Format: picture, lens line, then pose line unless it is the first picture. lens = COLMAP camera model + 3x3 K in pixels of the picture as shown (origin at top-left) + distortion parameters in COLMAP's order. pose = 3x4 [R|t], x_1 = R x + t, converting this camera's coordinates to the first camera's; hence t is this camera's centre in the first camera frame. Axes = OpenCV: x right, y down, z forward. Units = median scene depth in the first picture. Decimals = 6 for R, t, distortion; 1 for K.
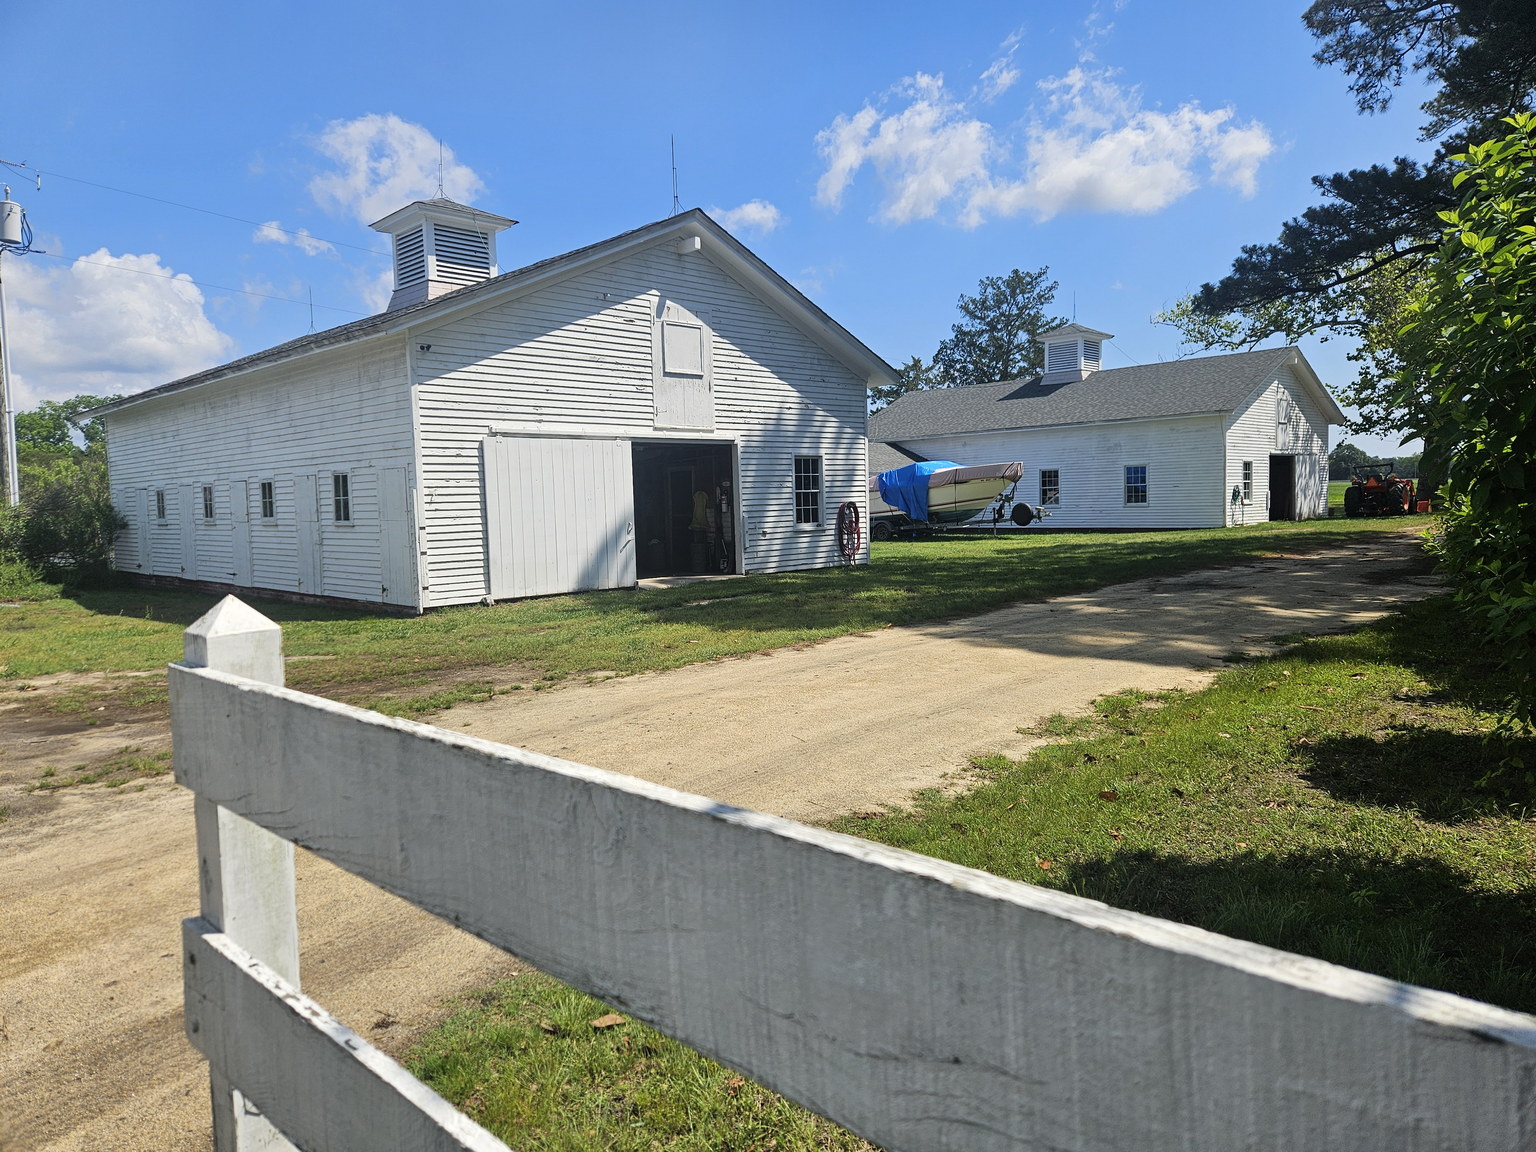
lens RADIAL K [[1030.2, 0, 763.0], [0, 1030.2, 577.0], [0, 0, 1]] dist [0.050337, 0.001640]
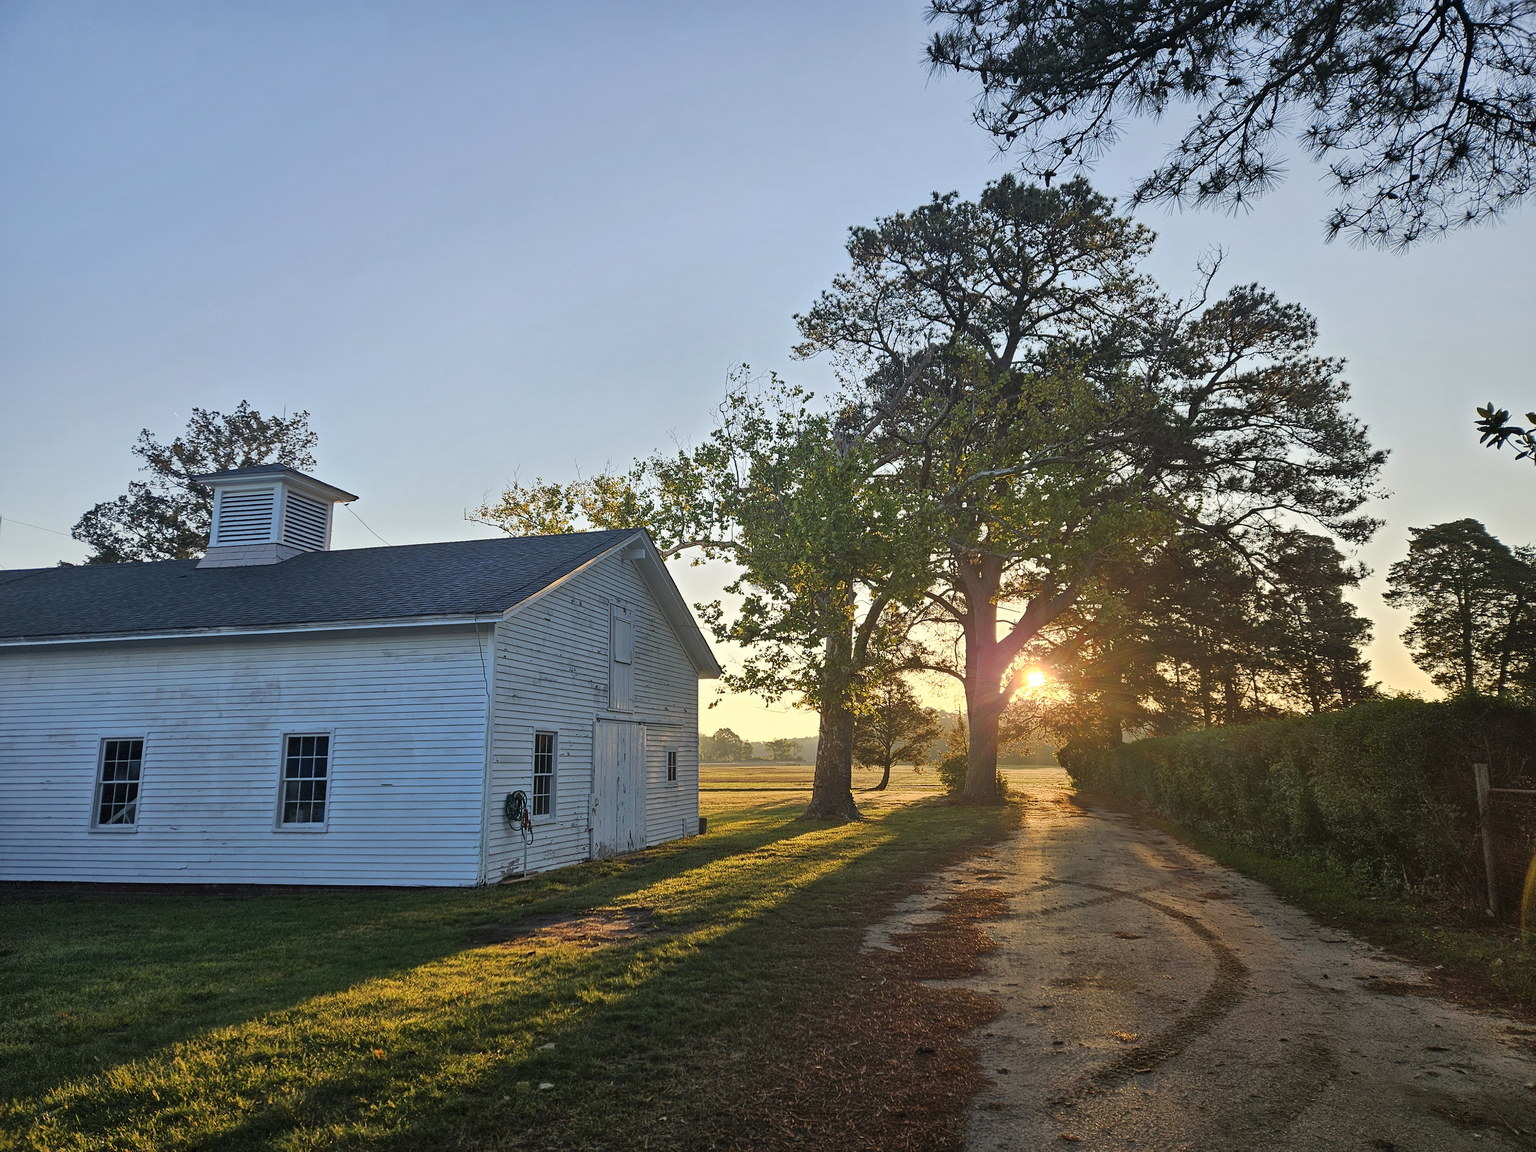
lens RADIAL K [[1030.2, 0, 766.1], [0, 1030.2, 575.4], [0, 0, 1]] dist [0.050337, 0.001640]
pose [[0.856341, 0.106310, 0.505350, 0.263396], [0.026898, 0.968070, -0.249234, -0.051555], [-0.515710, 0.227022, 0.826138, 0.468375]]
